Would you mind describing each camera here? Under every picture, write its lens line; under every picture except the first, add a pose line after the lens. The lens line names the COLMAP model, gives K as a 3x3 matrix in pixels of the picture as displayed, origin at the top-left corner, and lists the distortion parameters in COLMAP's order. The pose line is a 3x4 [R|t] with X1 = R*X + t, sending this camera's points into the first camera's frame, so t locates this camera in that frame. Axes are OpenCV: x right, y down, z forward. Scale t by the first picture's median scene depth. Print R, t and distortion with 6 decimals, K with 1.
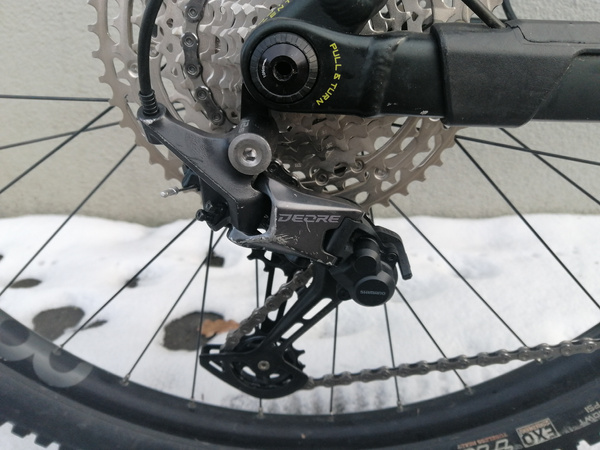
lens RADIAL K [[466.5, 0, 298.7], [0, 466.5, 222.8], [0, 0, 1]] dist [-0.014859, 0.061778]
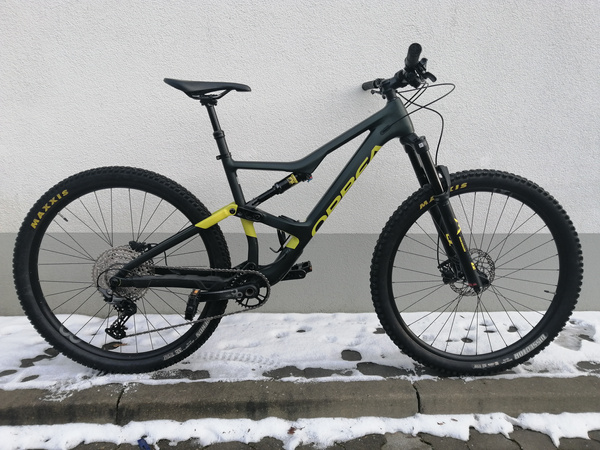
lens RADIAL K [[466.5, 0, 300.5], [0, 466.5, 229.3], [0, 0, 1]] dist [-0.014859, 0.061778]
pose [[0.998873, 0.013420, 0.045524, 2.108334], [-0.000695, 0.963222, -0.268708, 0.735040], [-0.047456, 0.268373, 0.962145, -5.437348]]
